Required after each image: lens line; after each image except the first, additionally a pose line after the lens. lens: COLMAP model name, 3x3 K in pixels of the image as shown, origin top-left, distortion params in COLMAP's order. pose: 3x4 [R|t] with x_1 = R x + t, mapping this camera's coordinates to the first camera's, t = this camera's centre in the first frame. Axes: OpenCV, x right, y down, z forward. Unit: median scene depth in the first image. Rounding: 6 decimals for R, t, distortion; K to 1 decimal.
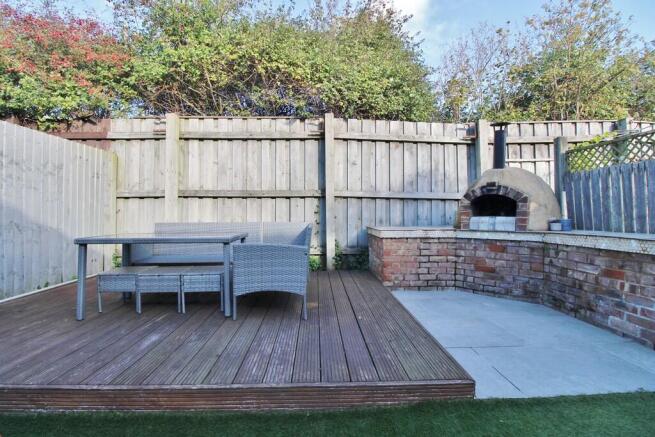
lens RADIAL K [[307.3, 0, 323.1], [0, 307.3, 214.0], [0, 0, 1]] dist [-0.002210, -0.000669]
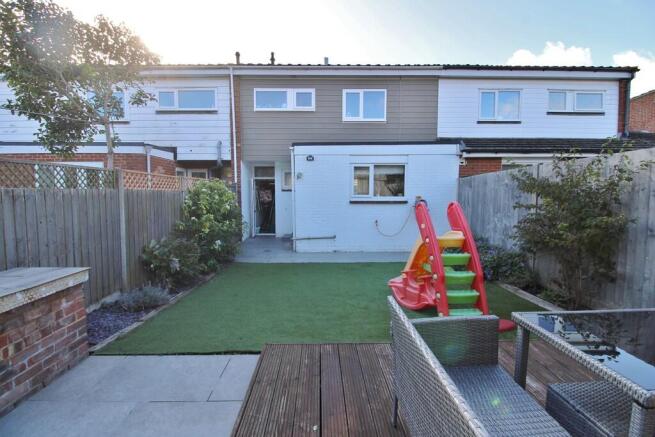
lens RADIAL K [[307.3, 0, 327.4], [0, 307.3, 216.3], [0, 0, 1]] dist [-0.002210, -0.000669]
pose [[-0.999997, -0.002531, 0.000550, 0.079195], [-0.002488, 0.997724, 0.067389, -0.151667], [-0.000719, 0.067388, -0.997727, 1.415969]]
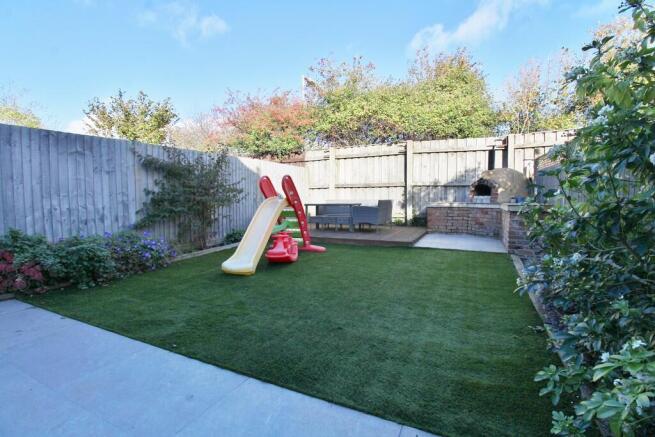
lens RADIAL K [[307.3, 0, 327.9], [0, 307.3, 215.8], [0, 0, 1]] dist [-0.002210, -0.000669]
pose [[0.888976, 0.020049, -0.457516, 0.427332], [0.008241, 0.998179, 0.059754, 0.008072], [0.457881, -0.056890, 0.887192, -0.848238]]
